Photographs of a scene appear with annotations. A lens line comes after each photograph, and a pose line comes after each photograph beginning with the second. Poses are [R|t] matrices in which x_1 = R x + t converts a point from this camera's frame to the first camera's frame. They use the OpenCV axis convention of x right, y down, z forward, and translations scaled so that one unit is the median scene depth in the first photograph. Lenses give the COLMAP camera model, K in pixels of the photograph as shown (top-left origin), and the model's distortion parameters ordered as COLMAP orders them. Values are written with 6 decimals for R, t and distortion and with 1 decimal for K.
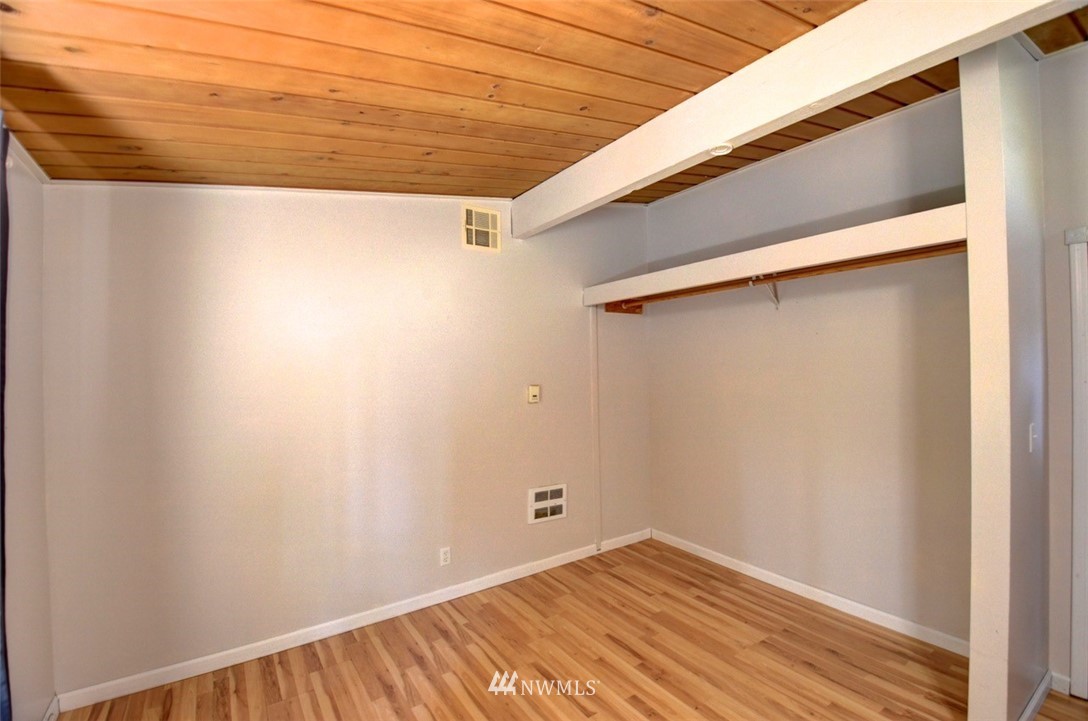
lens RADIAL K [[488.9, 0, 552.6], [0, 488.9, 363.3], [0, 0, 1]] dist [0.031297, -0.034248]
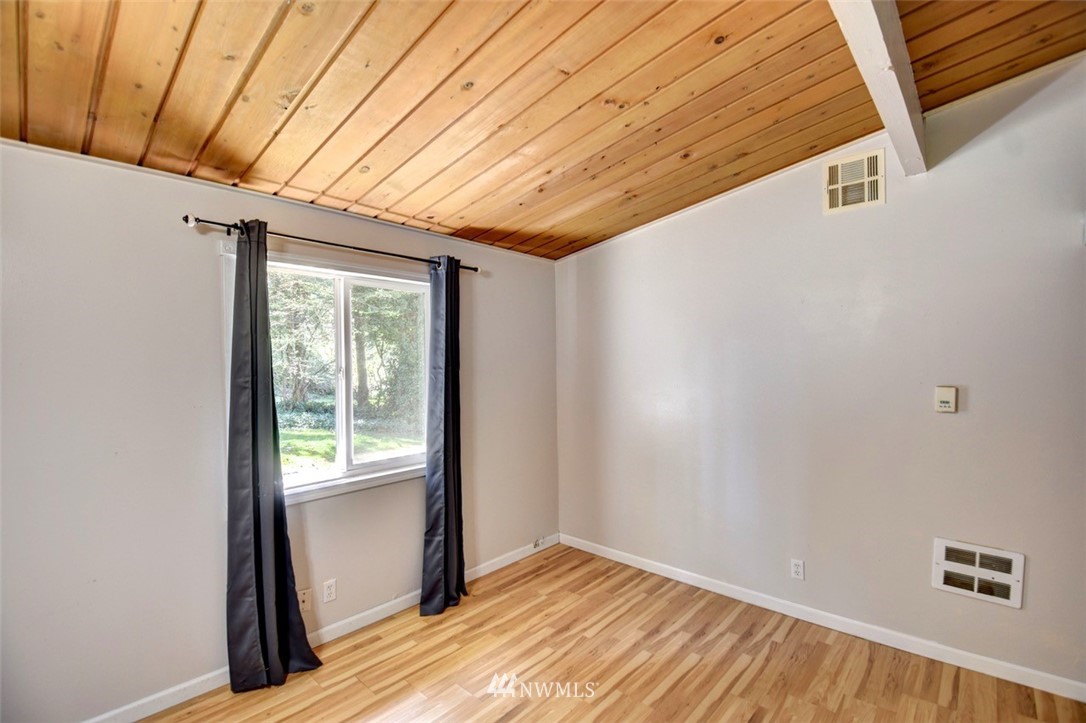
lens RADIAL K [[477.5, 0, 545.3], [0, 477.5, 370.3], [0, 0, 1]] dist [-0.002017, -0.012397]
pose [[0.221082, 0.025293, -0.974927, 0.566148], [0.016096, 0.999433, 0.029579, -0.005516], [0.975122, -0.022232, 0.220549, 0.397630]]
